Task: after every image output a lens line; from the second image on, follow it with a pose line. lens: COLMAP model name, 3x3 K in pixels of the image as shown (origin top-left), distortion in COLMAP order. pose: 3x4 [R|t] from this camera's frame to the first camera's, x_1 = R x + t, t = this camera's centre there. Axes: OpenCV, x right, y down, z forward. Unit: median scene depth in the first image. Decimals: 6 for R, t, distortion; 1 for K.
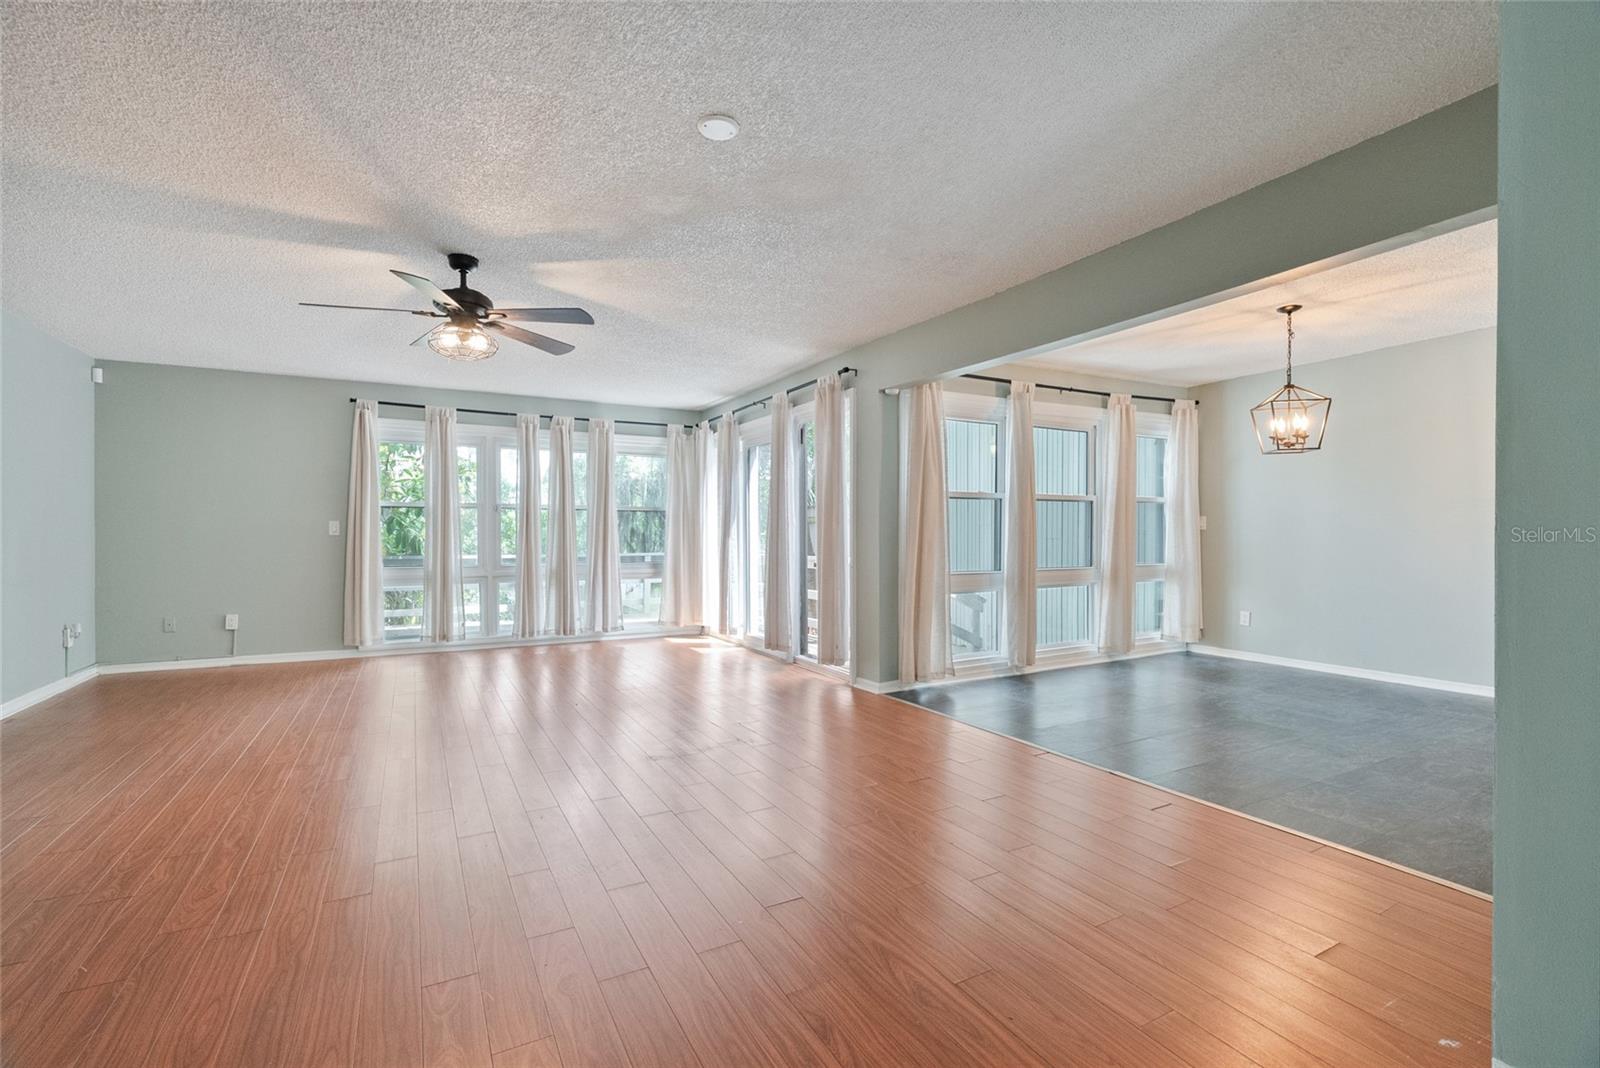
lens RADIAL K [[713.0, 0, 799.1], [0, 713.0, 527.8], [0, 0, 1]] dist [-0.012747, 0.002339]
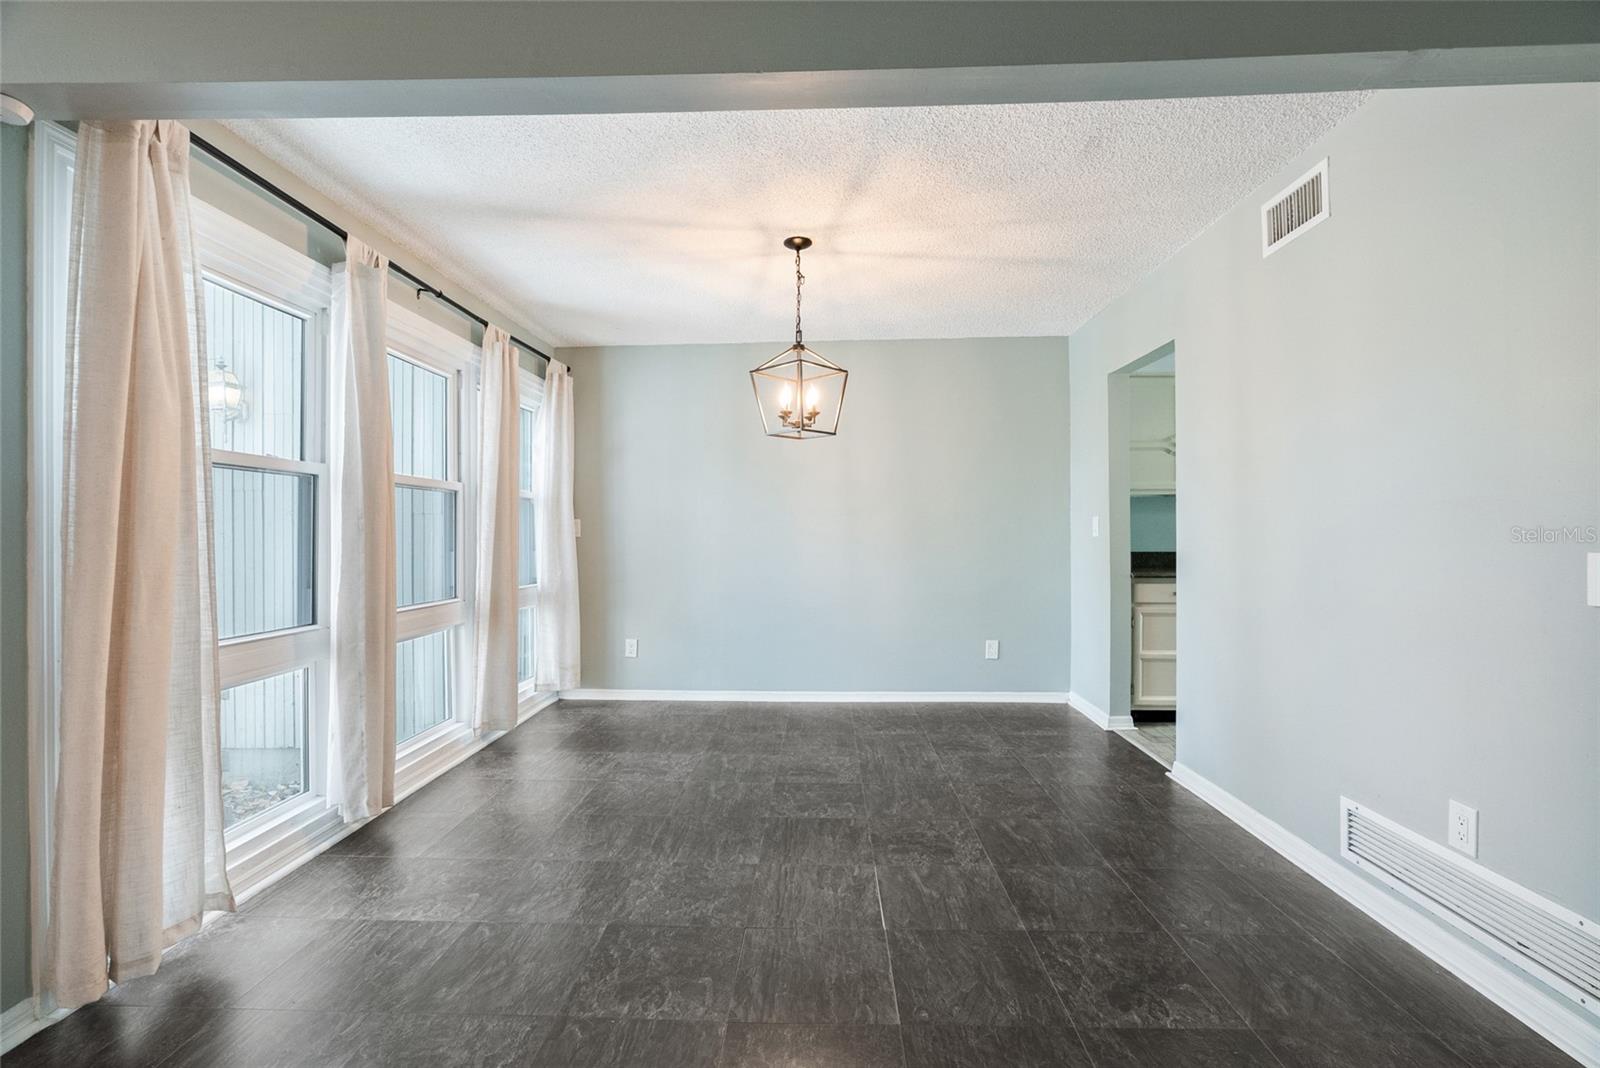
lens RADIAL K [[713.0, 0, 795.4], [0, 713.0, 535.8], [0, 0, 1]] dist [-0.012747, 0.002339]
pose [[0.509512, -0.001325, 0.860462, 0.035394], [-0.004840, 0.999979, 0.004406, -0.003500], [-0.860450, -0.006409, 0.509495, 0.477007]]
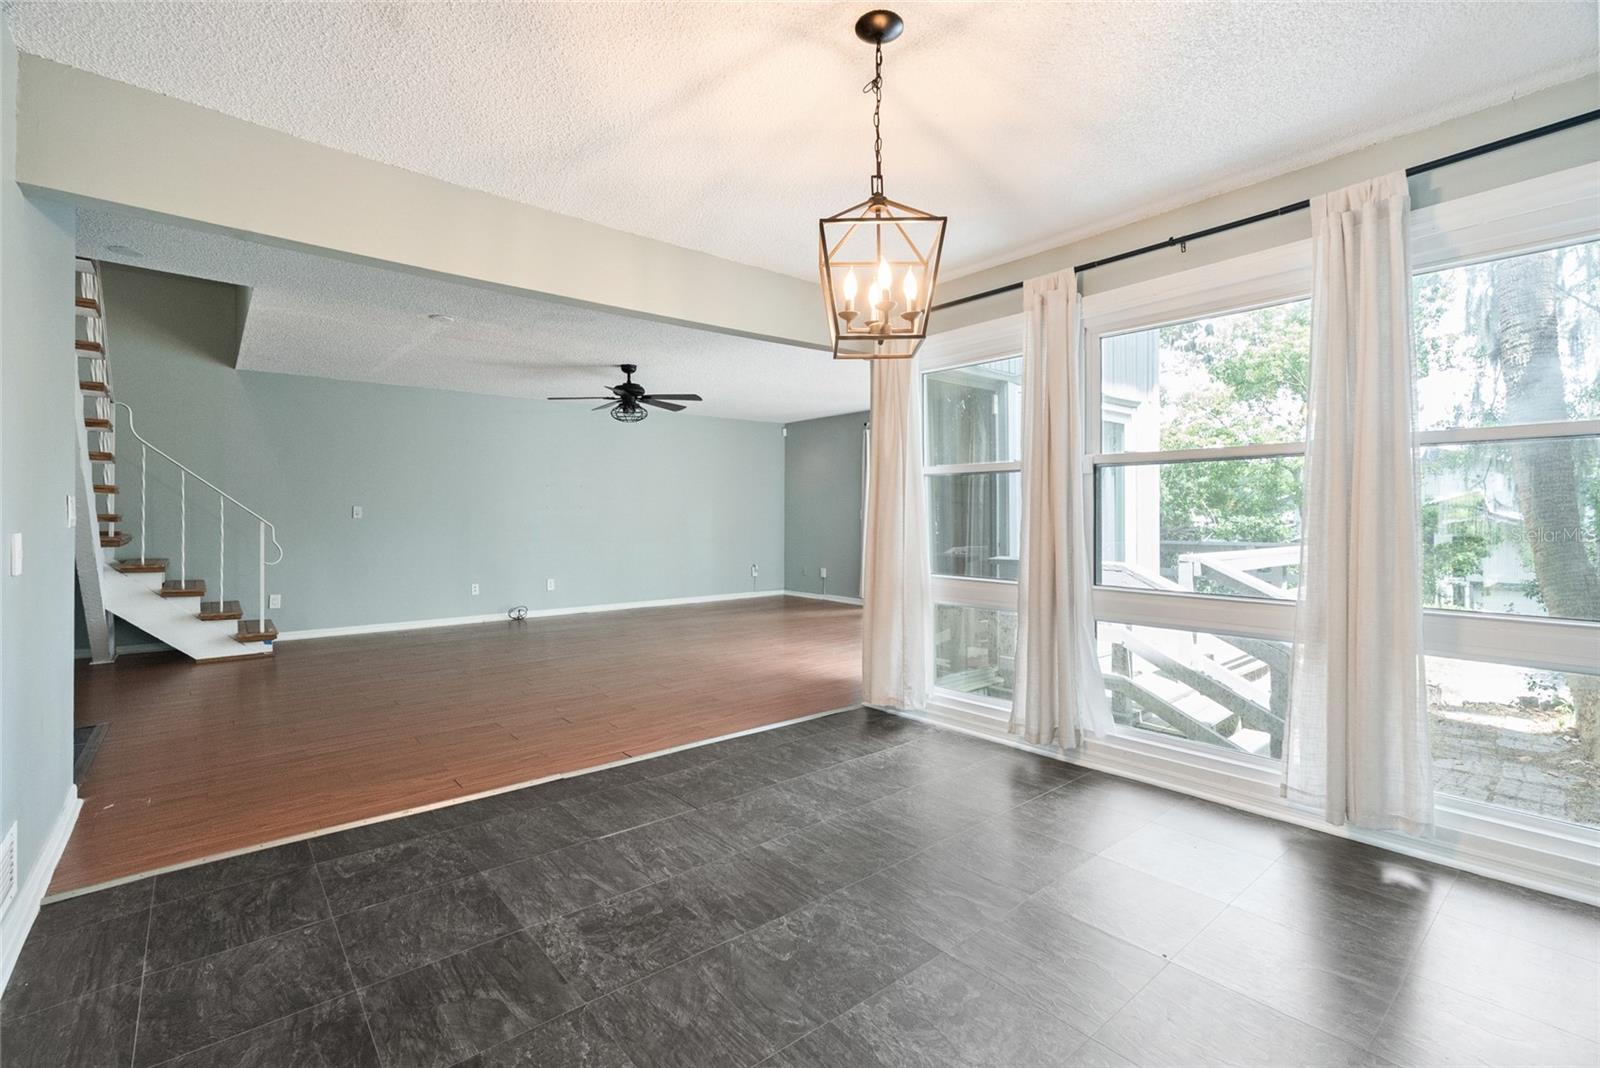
lens RADIAL K [[713.0, 0, 795.9], [0, 713.0, 519.0], [0, 0, 1]] dist [-0.012747, 0.002339]
pose [[0.198590, 0.005632, -0.980066, 0.843976], [0.007131, 0.999949, 0.007191, -0.003032], [0.980057, -0.008417, 0.198540, 0.658055]]
